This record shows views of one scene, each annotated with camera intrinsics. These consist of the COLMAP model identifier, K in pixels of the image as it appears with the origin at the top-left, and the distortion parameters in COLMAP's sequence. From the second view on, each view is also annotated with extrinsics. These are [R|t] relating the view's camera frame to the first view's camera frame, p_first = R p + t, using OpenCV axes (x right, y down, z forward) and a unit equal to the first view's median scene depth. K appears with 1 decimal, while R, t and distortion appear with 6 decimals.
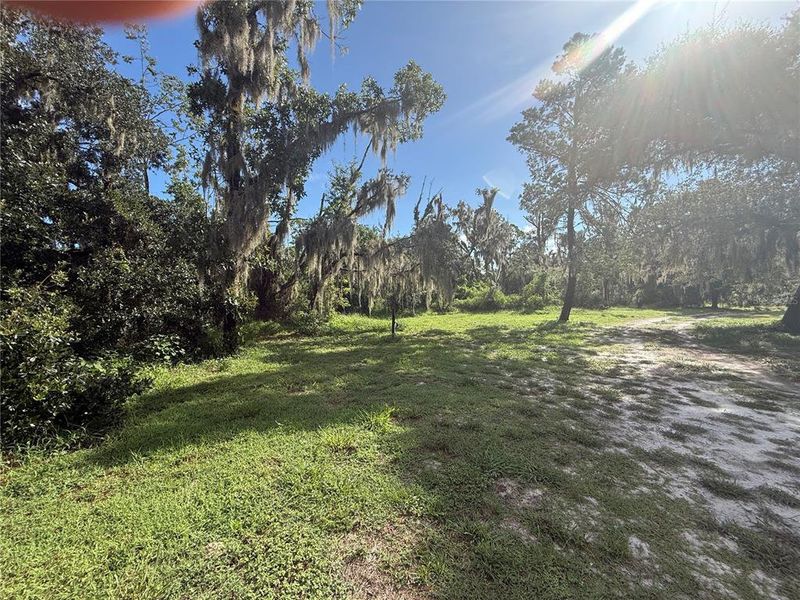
lens RADIAL K [[320.3, 0, 398.8], [0, 320.3, 299.2], [0, 0, 1]] dist [0.003203, -0.000437]
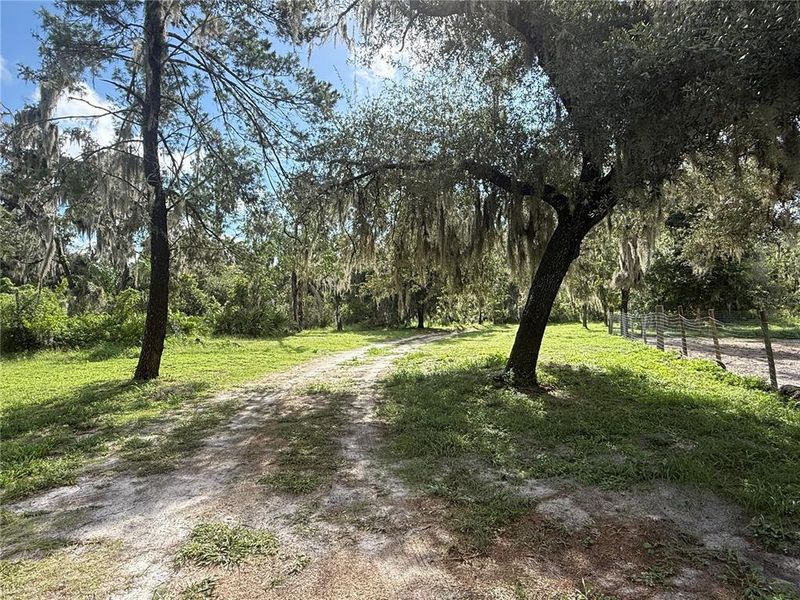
lens RADIAL K [[320.3, 0, 400.2], [0, 320.3, 302.8], [0, 0, 1]] dist [0.003203, -0.000437]
pose [[0.761870, 0.011221, 0.647633, 0.498435], [0.009875, 0.999533, -0.028934, -0.013019], [-0.647655, 0.028439, 0.761403, 0.494191]]
